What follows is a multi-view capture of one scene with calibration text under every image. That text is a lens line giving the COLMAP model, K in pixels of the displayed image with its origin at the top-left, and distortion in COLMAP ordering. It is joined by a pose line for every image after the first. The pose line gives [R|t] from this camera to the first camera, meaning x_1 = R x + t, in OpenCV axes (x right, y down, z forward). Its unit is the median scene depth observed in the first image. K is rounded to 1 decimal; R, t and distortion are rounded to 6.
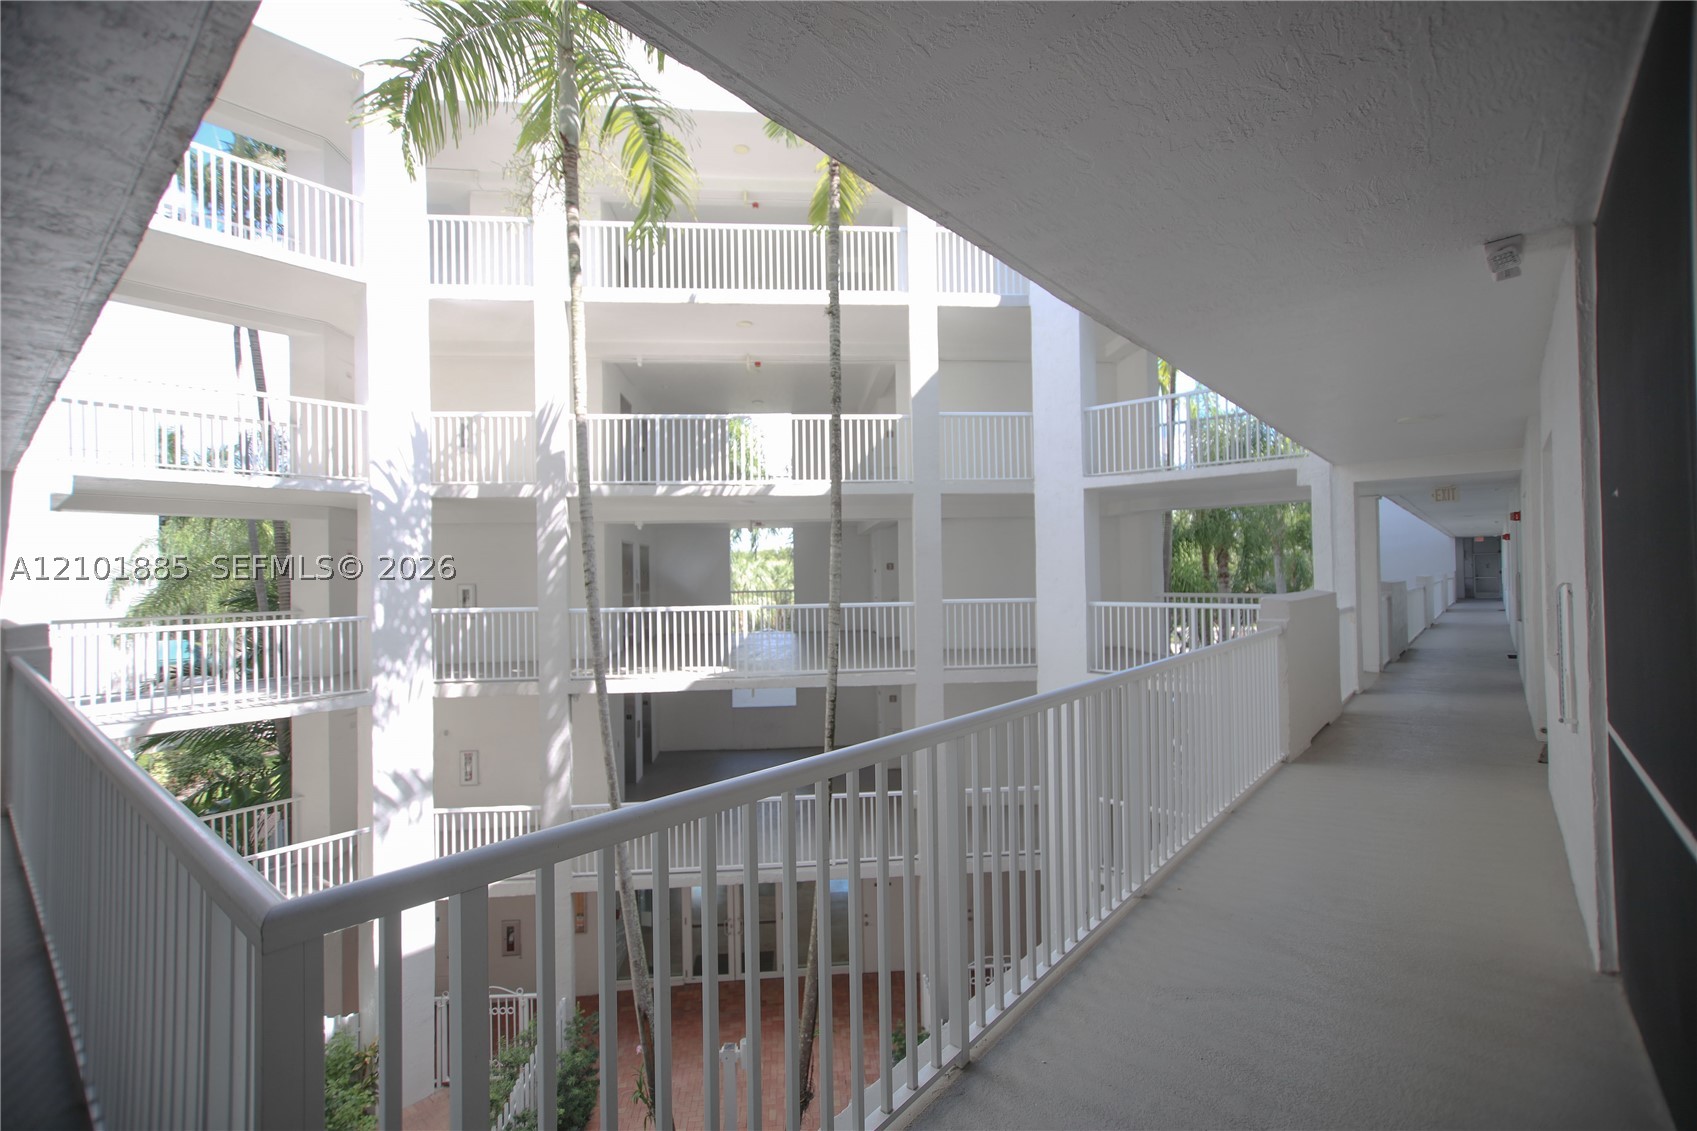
lens RADIAL K [[769.6, 0, 849.8], [0, 769.6, 568.2], [0, 0, 1]] dist [-0.000733, 0.007284]
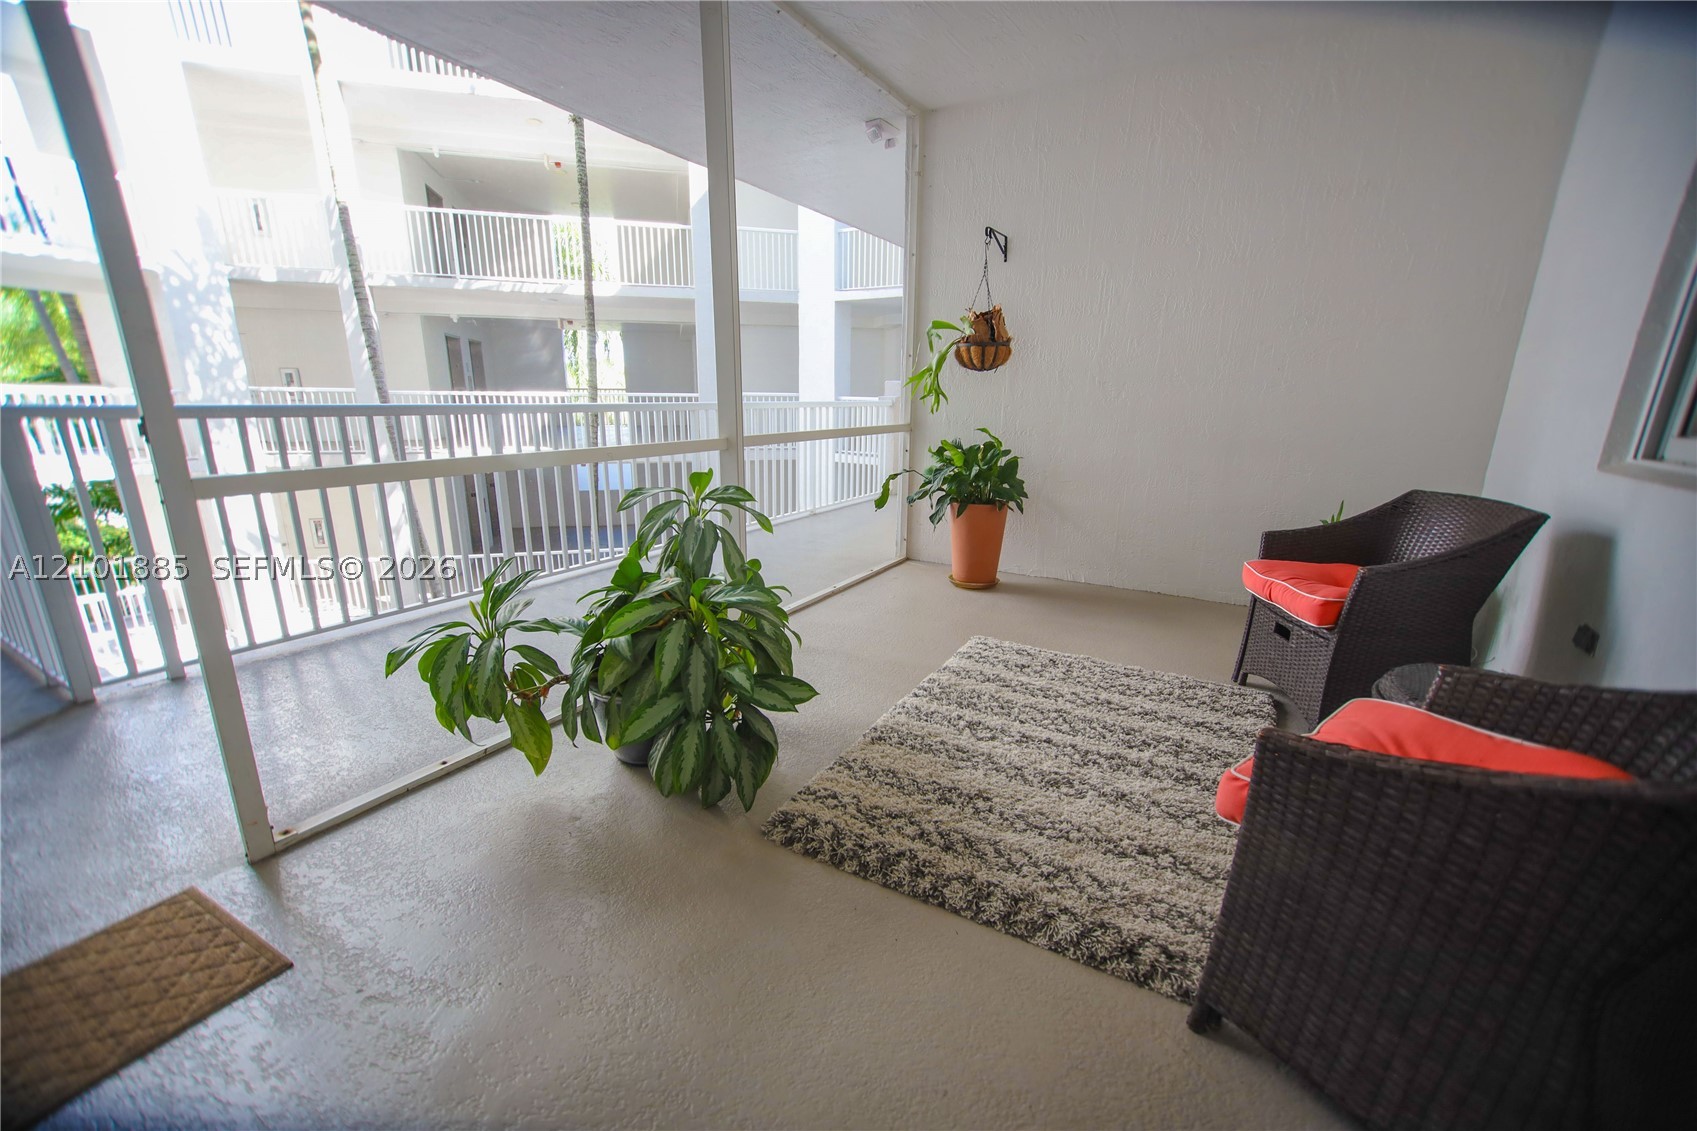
lens RADIAL K [[682.5, 0, 850.3], [0, 682.5, 584.3], [0, 0, 1]] dist [0.000176, 0.000063]
pose [[0.983158, -0.026164, 0.180874, 0.121865], [-0.024959, 0.961204, 0.274708, 0.033464], [-0.181044, -0.274596, 0.944362, -0.172099]]
